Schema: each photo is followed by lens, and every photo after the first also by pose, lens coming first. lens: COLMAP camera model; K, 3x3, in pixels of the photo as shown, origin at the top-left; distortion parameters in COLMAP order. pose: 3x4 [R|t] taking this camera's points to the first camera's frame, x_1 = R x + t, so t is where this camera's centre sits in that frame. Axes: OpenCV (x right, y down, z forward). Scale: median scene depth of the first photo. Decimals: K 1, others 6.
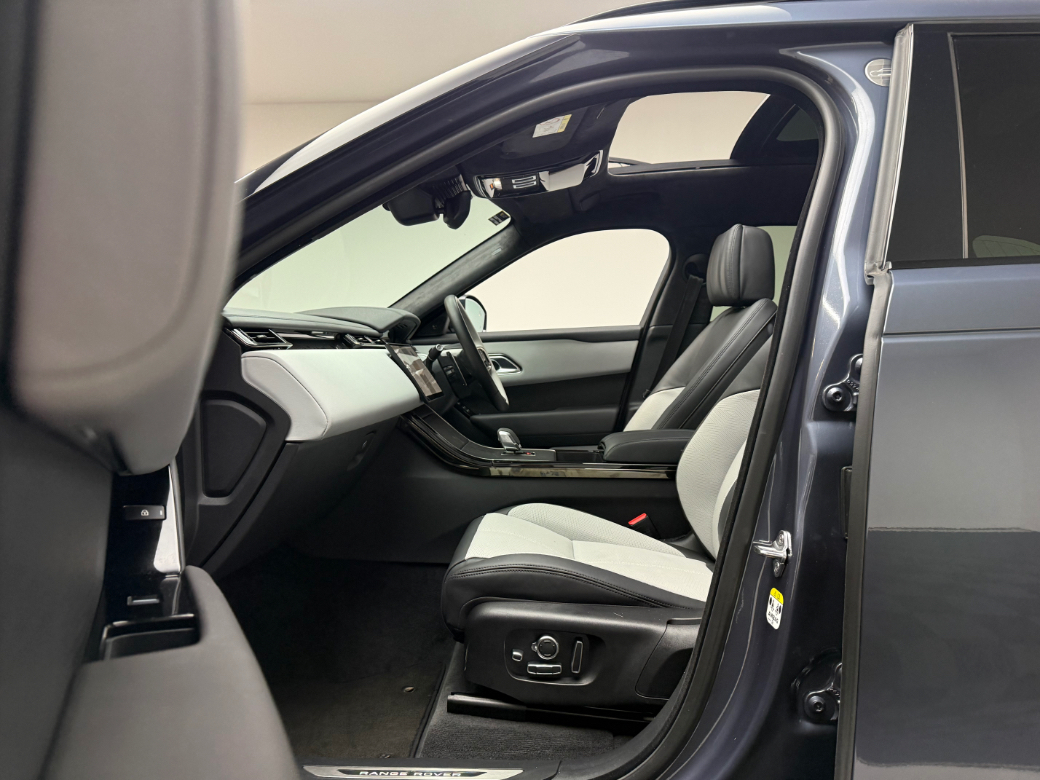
lens RADIAL K [[734.7, 0, 518.6], [0, 734.7, 389.5], [0, 0, 1]] dist [0.003967, -0.000320]
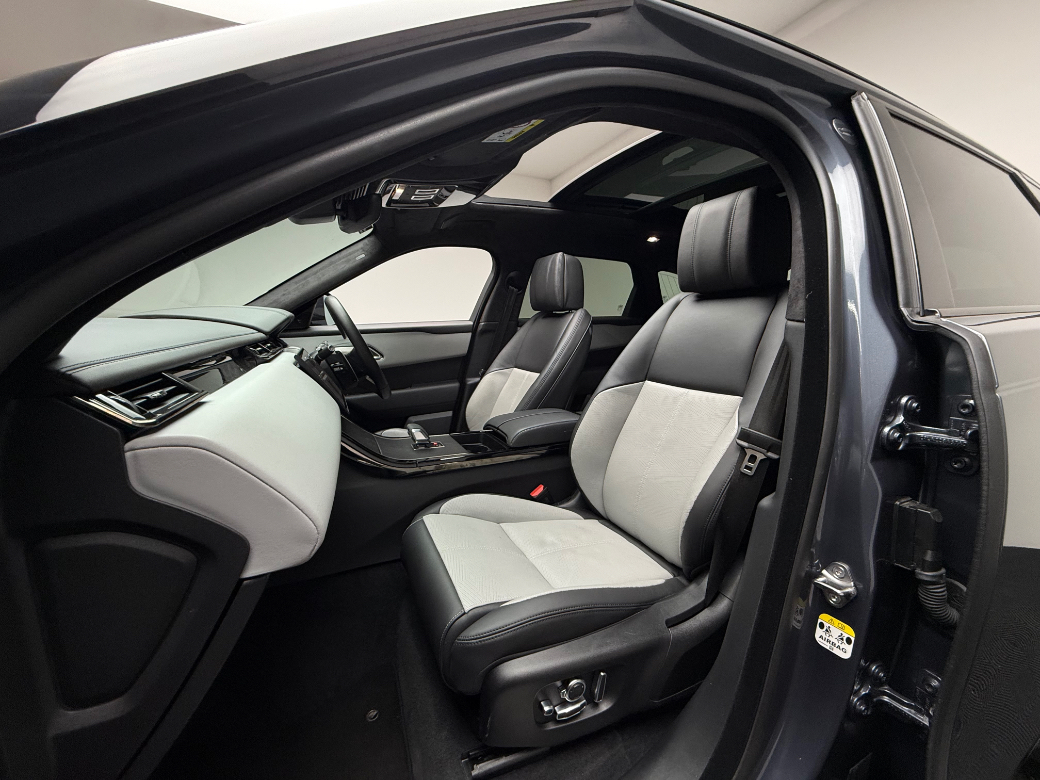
lens RADIAL K [[413.2, 0, 523.6], [0, 413.2, 388.9], [0, 0, 1]] dist [-0.009173, -0.000248]
pose [[0.880780, -0.067628, 0.468671, -0.142702], [0.013557, 0.992945, 0.117801, -0.063655], [-0.473331, -0.097403, 0.875483, 0.338557]]
